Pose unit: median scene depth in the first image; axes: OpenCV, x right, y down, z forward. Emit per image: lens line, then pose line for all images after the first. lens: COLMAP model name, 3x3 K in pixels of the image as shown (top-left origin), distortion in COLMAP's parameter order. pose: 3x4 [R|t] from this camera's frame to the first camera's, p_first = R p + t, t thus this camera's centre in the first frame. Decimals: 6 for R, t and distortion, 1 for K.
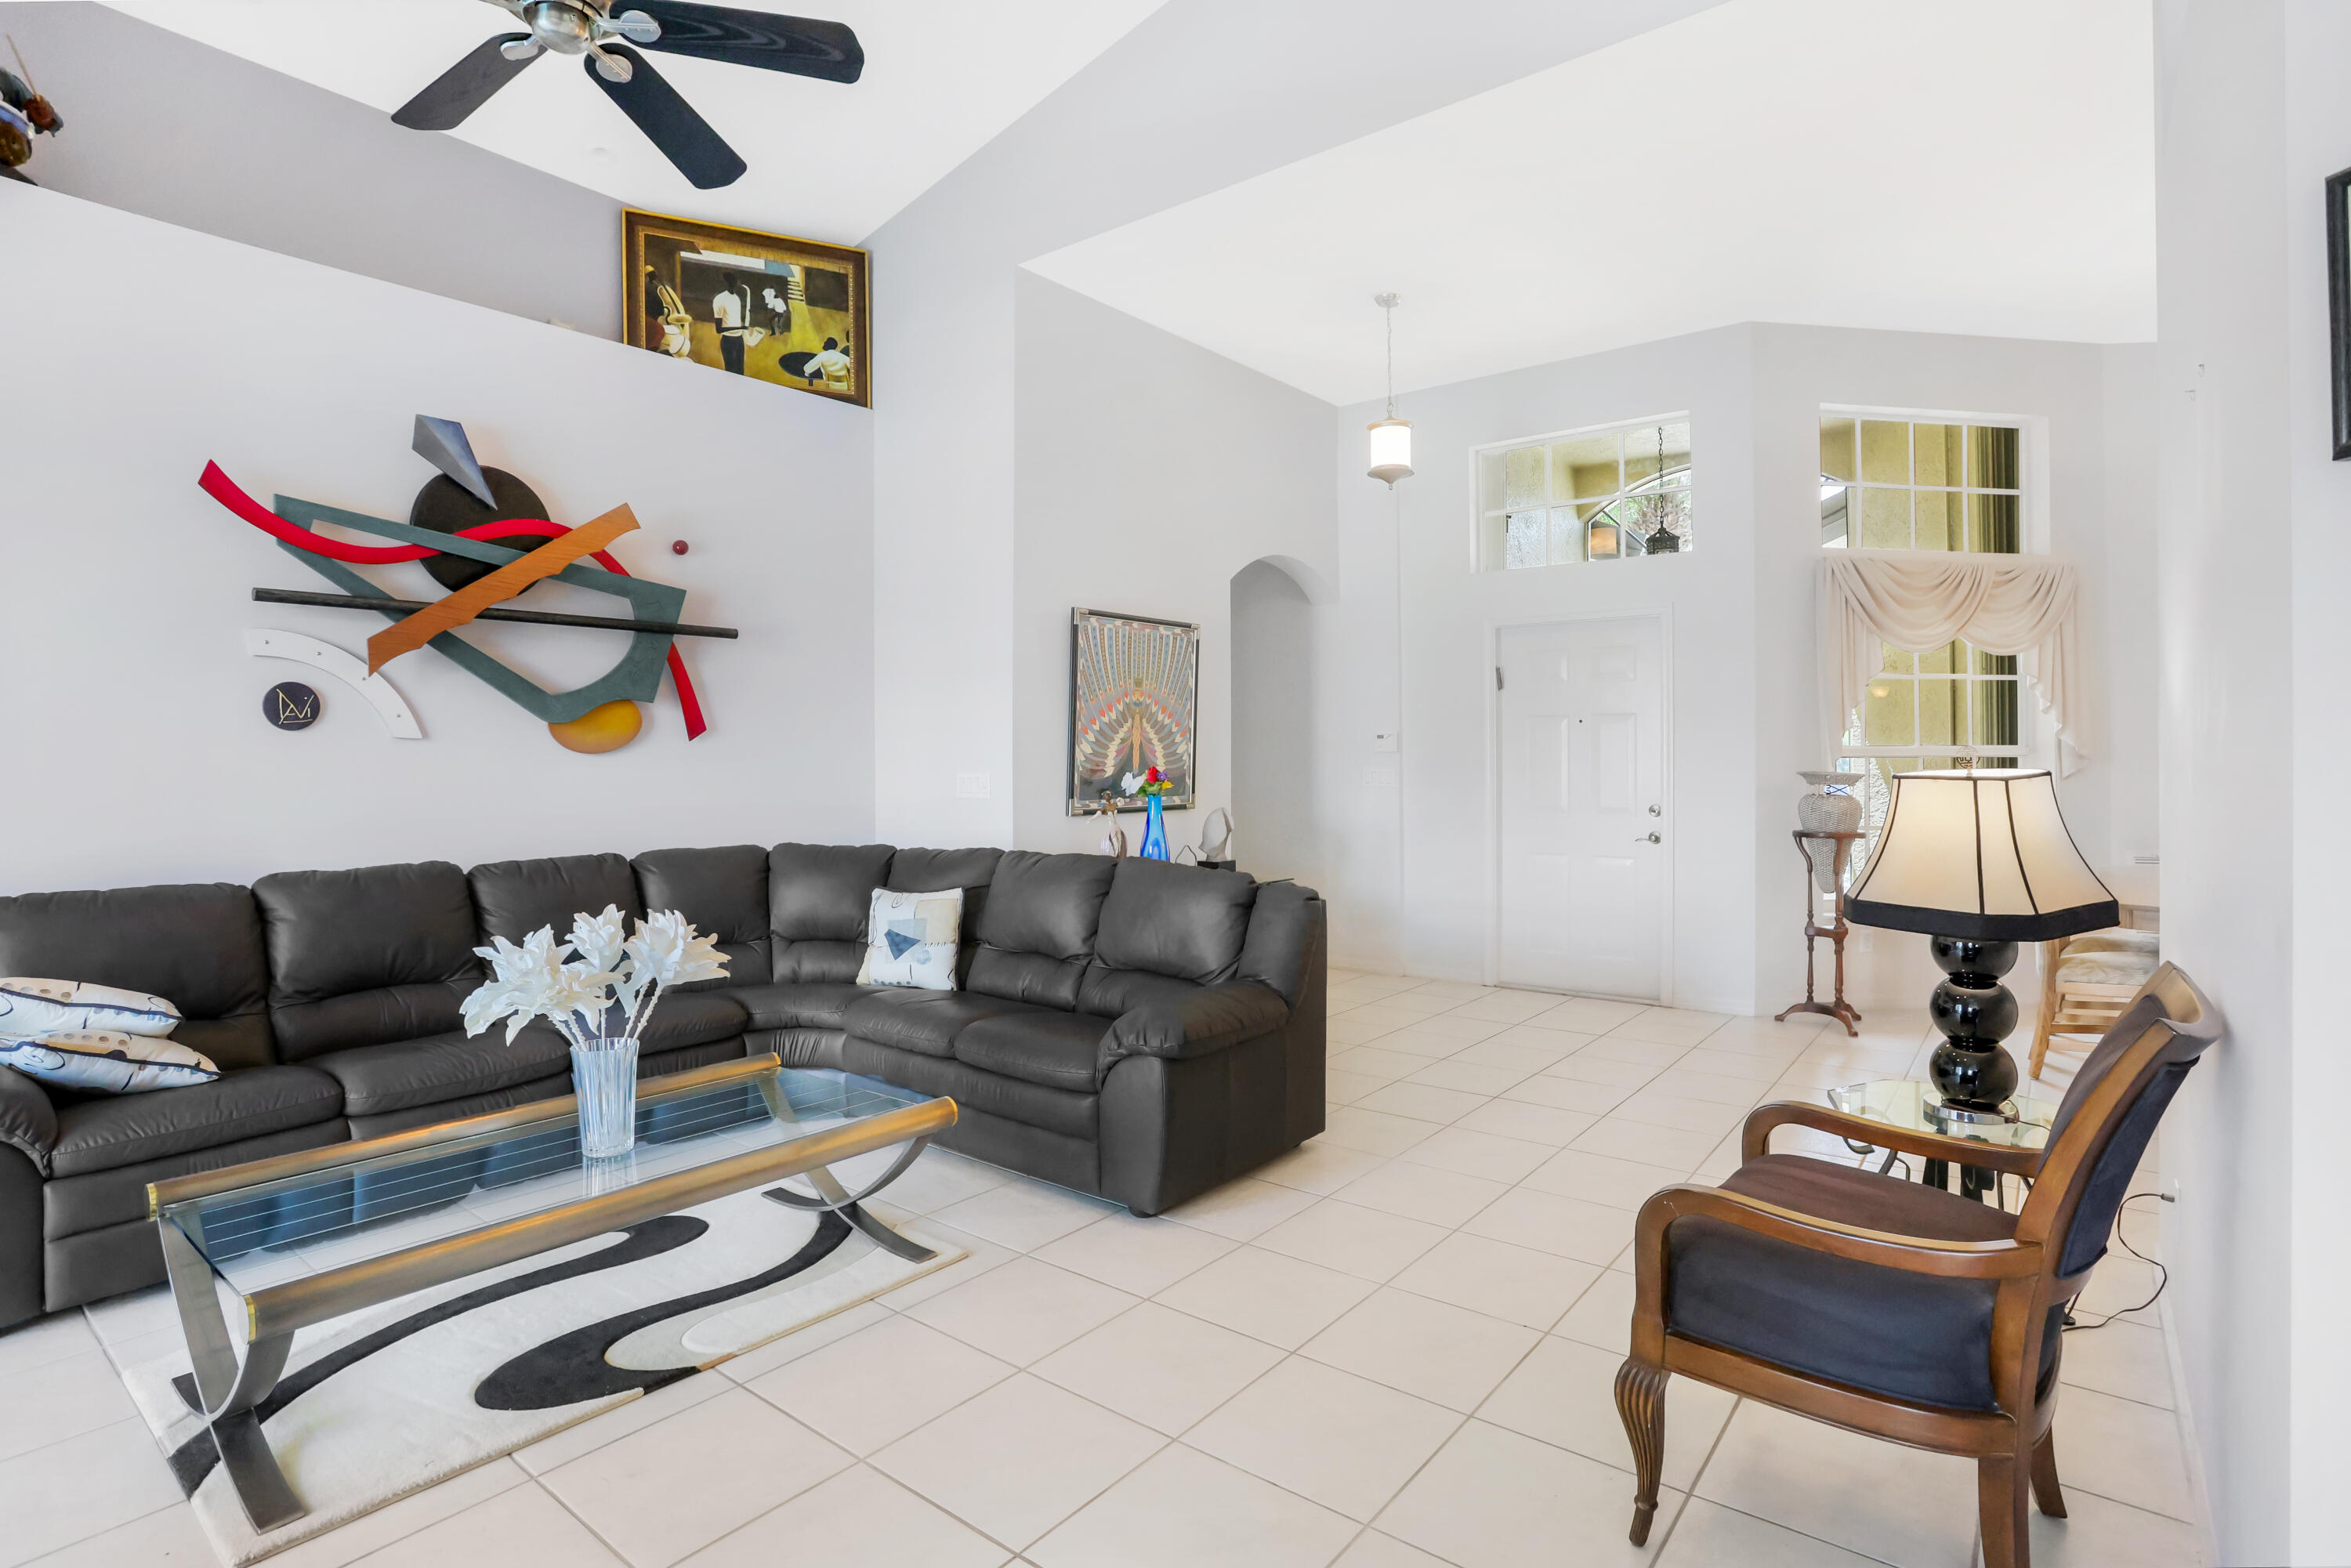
lens RADIAL K [[1179.6, 0, 1180.5], [0, 1179.6, 756.8], [0, 0, 1]] dist [-0.075719, 0.032233]
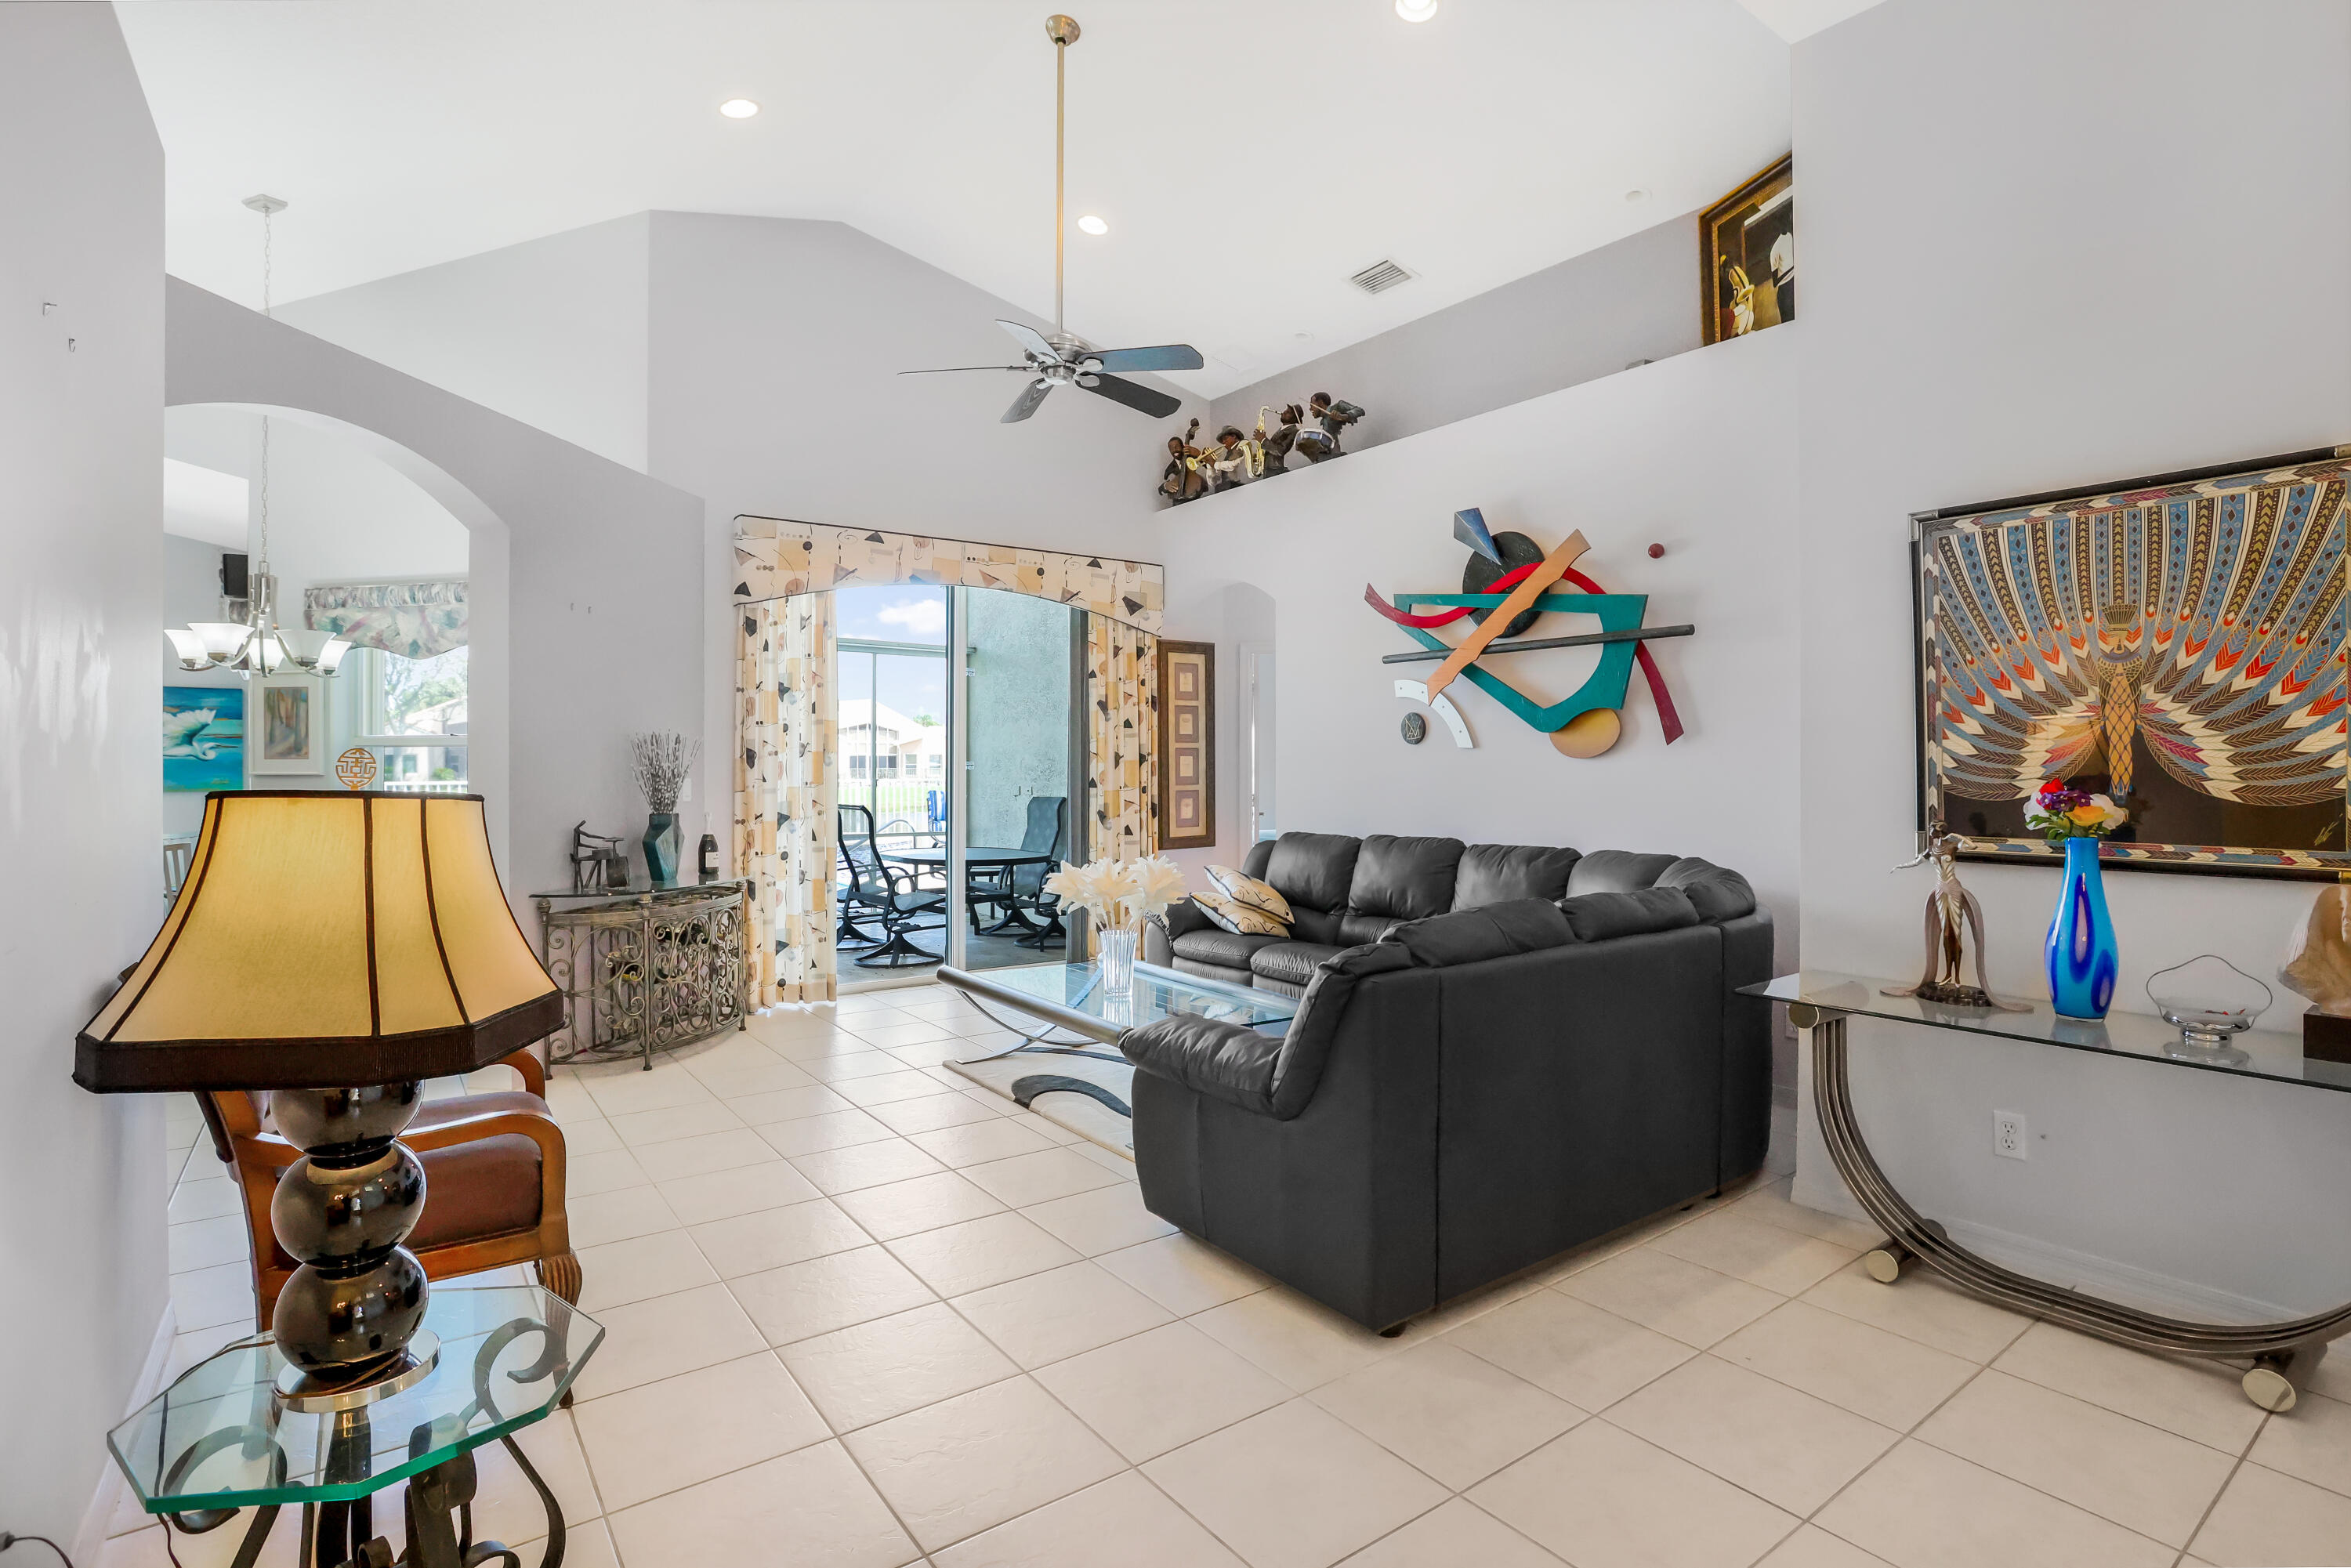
lens RADIAL K [[1158.2, 0, 1162.9], [0, 1158.2, 773.3], [0, 0, 1]] dist [-0.074595, 0.029751]
pose [[-0.280440, 0.010209, -0.959817, 0.610964], [0.002561, 0.999948, 0.009888, -0.000515], [0.959868, 0.000315, -0.280451, 0.846791]]
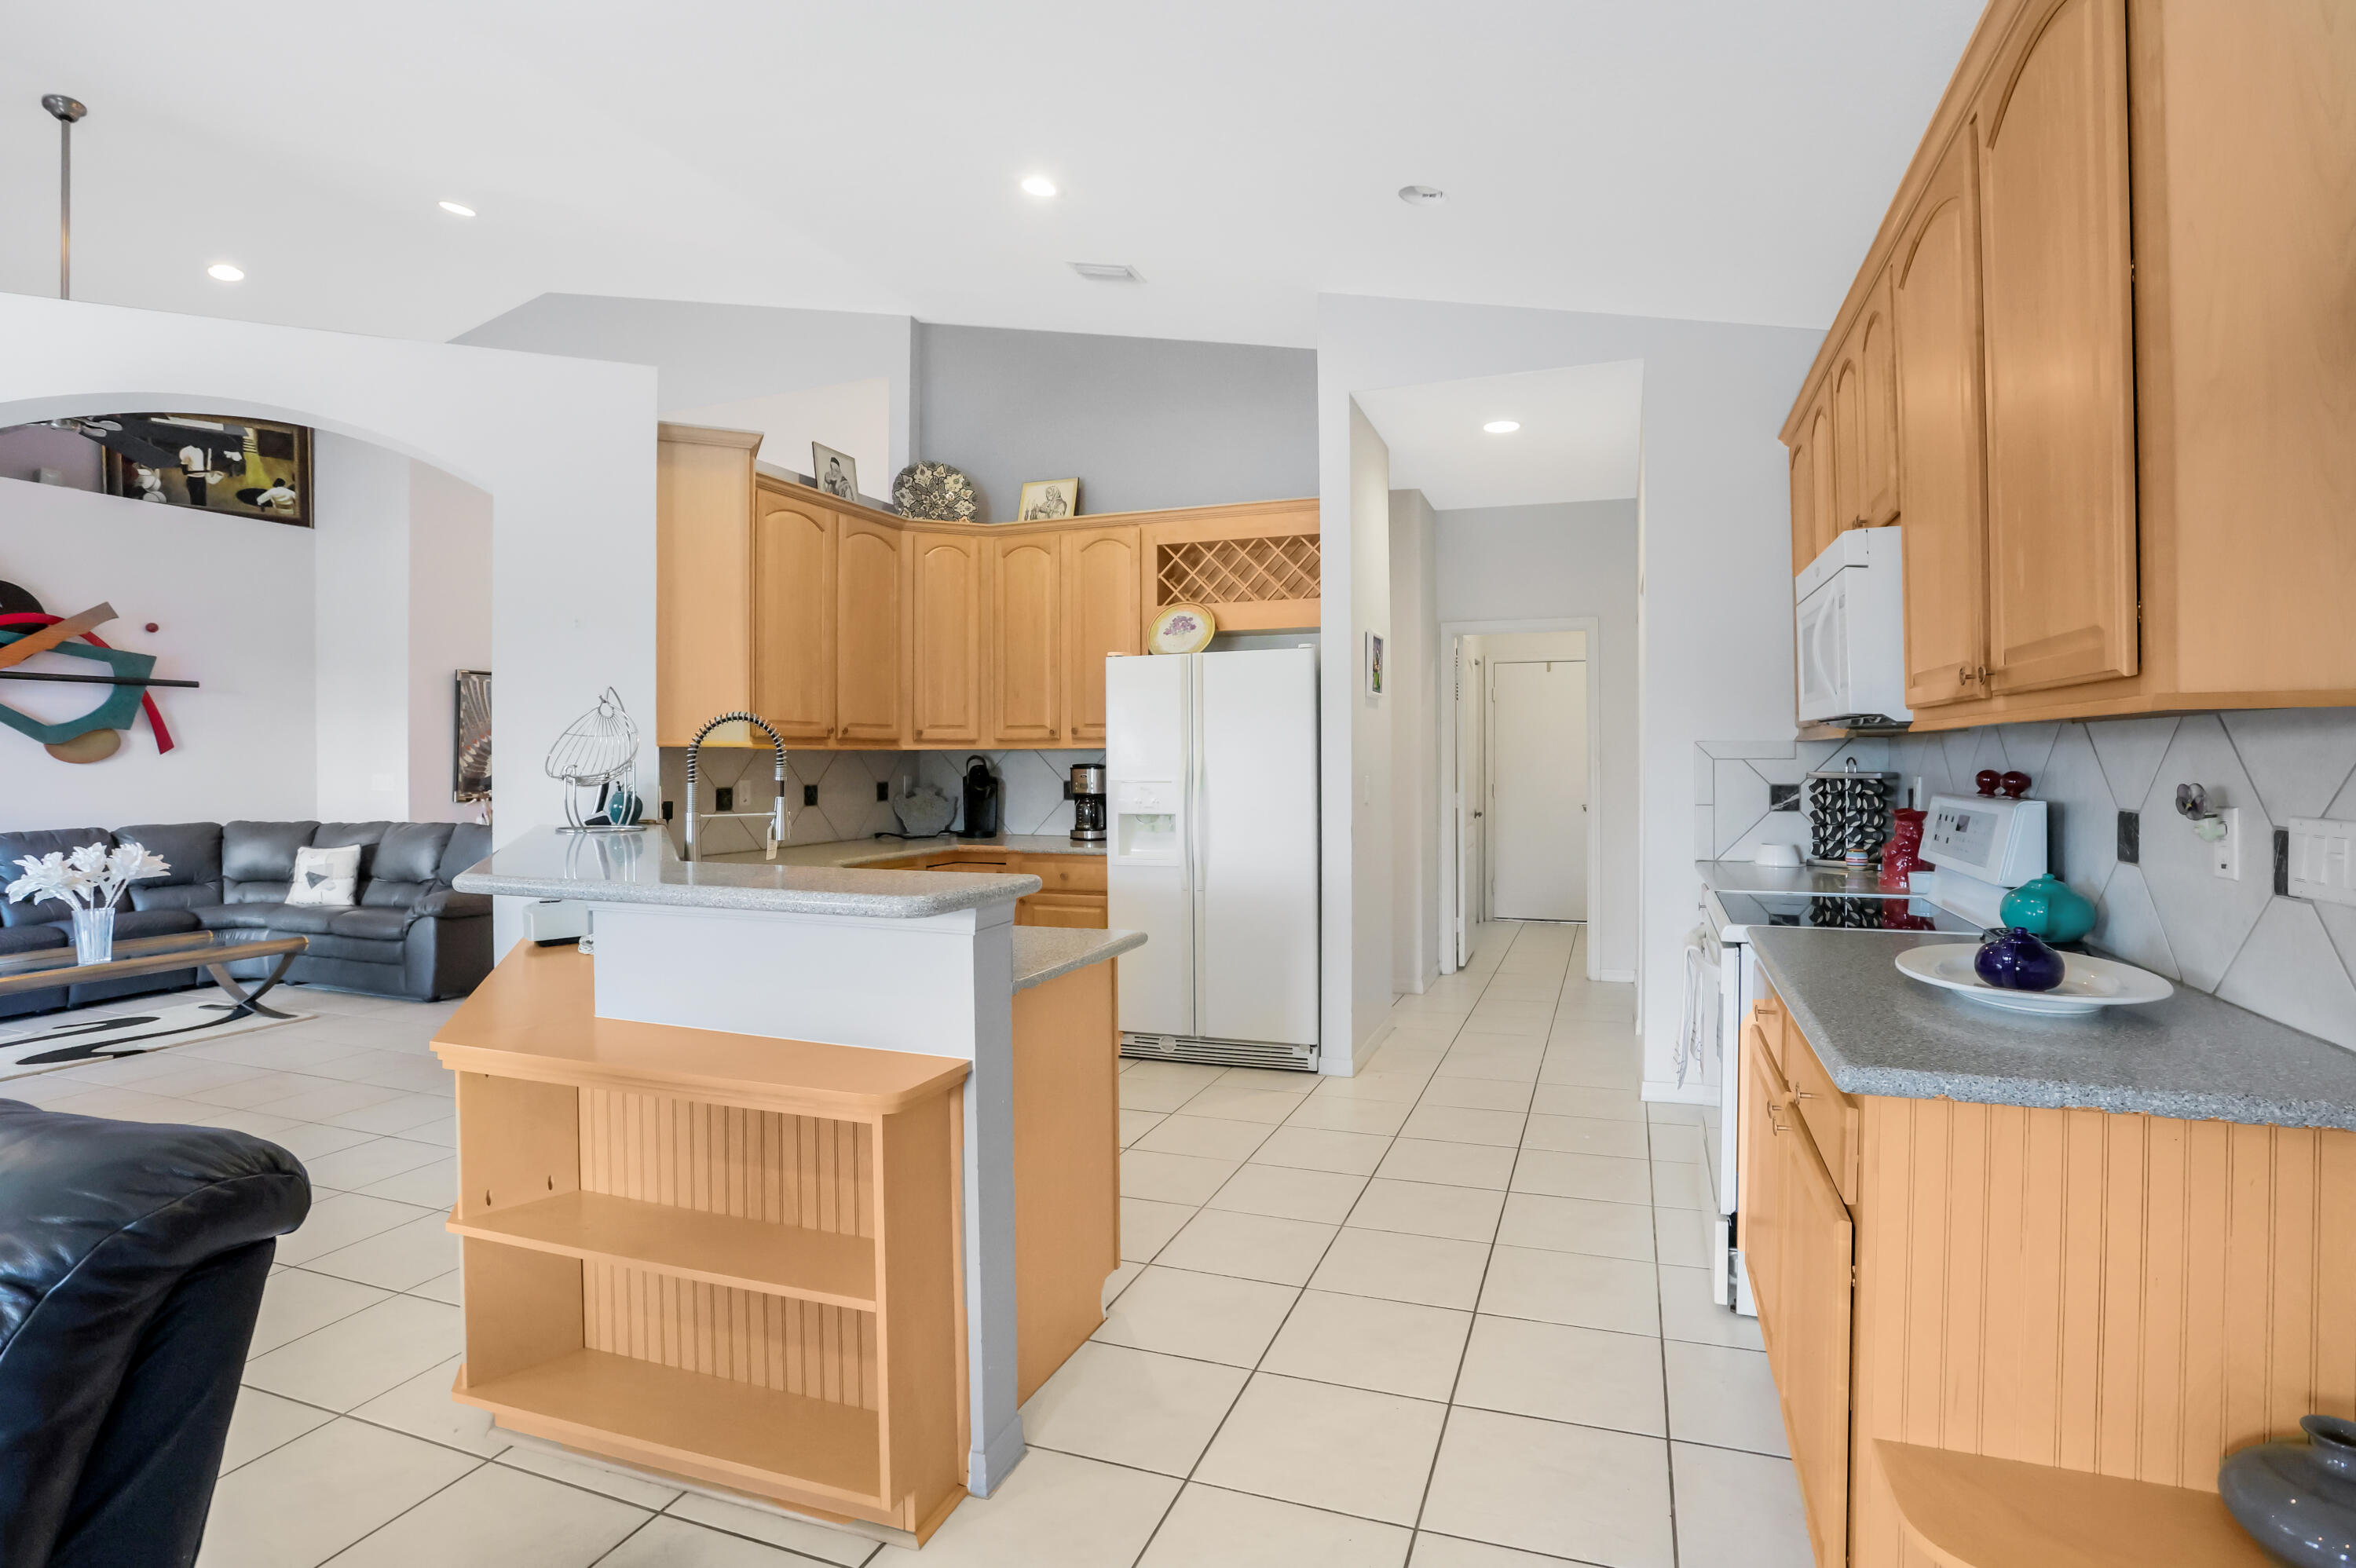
lens RADIAL K [[1177.9, 0, 1243.4], [0, 1177.9, 762.8], [0, 0, 1]] dist [-0.062043, 0.019252]
pose [[0.942154, 0.000232, 0.335180, 0.411570], [-0.001578, 0.999992, 0.003743, -0.010371], [-0.335176, -0.004056, 0.942147, -0.853724]]
